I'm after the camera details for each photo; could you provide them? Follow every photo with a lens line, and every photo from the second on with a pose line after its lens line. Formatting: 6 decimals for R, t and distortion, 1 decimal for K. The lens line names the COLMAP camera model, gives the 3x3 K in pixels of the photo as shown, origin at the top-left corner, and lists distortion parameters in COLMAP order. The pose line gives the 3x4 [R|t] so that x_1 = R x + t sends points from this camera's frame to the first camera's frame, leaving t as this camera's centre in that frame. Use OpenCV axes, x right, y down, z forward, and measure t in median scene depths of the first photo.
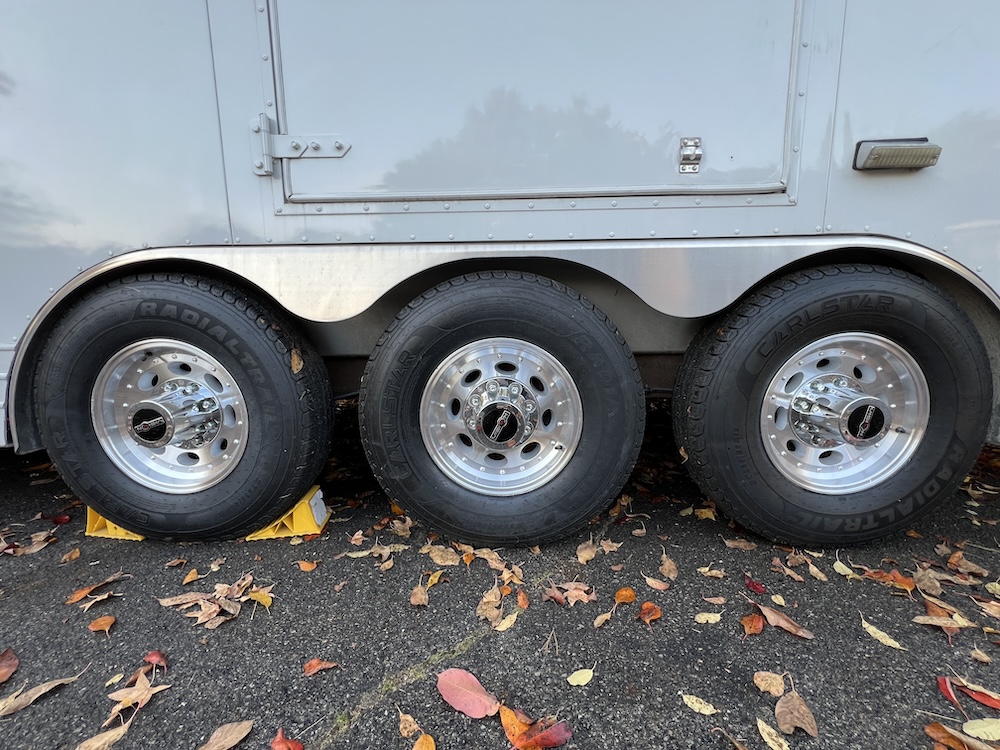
lens RADIAL K [[401.1, 0, 499.9], [0, 401.1, 376.3], [0, 0, 1]] dist [-0.002104, 0.000474]
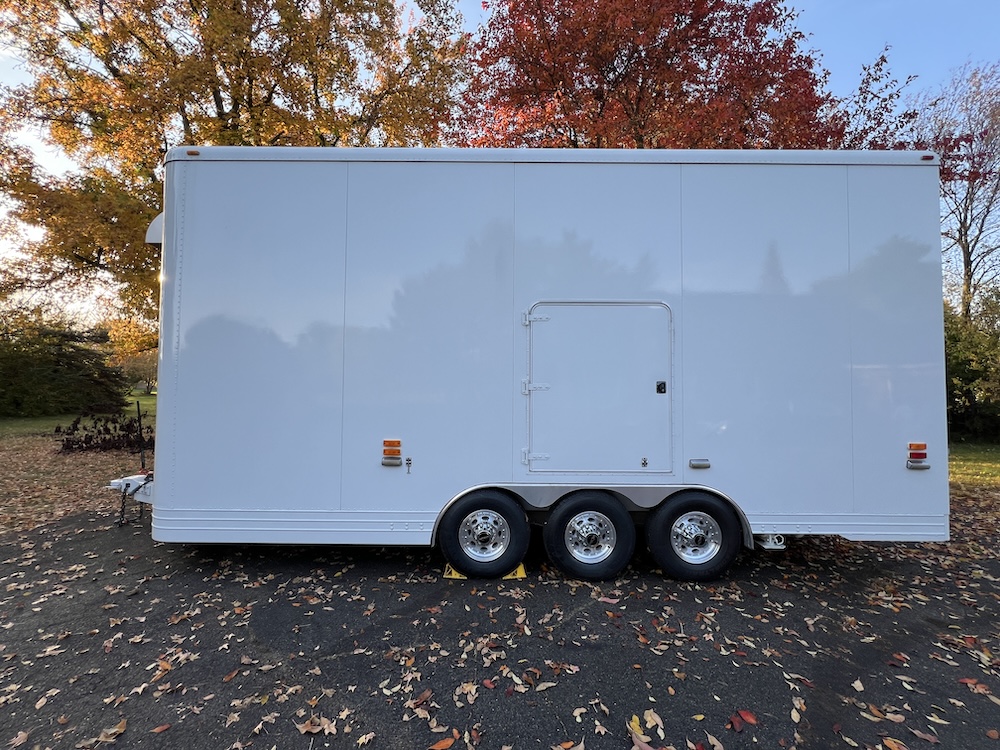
lens RADIAL K [[400.9, 0, 495.8], [0, 400.9, 375.1], [0, 0, 1]] dist [-0.000713, 0.000073]
pose [[0.999662, 0.017957, 0.018778, -0.847009], [-0.014166, 0.982554, -0.185438, -0.568871], [-0.021780, 0.185109, 0.982477, -2.394376]]
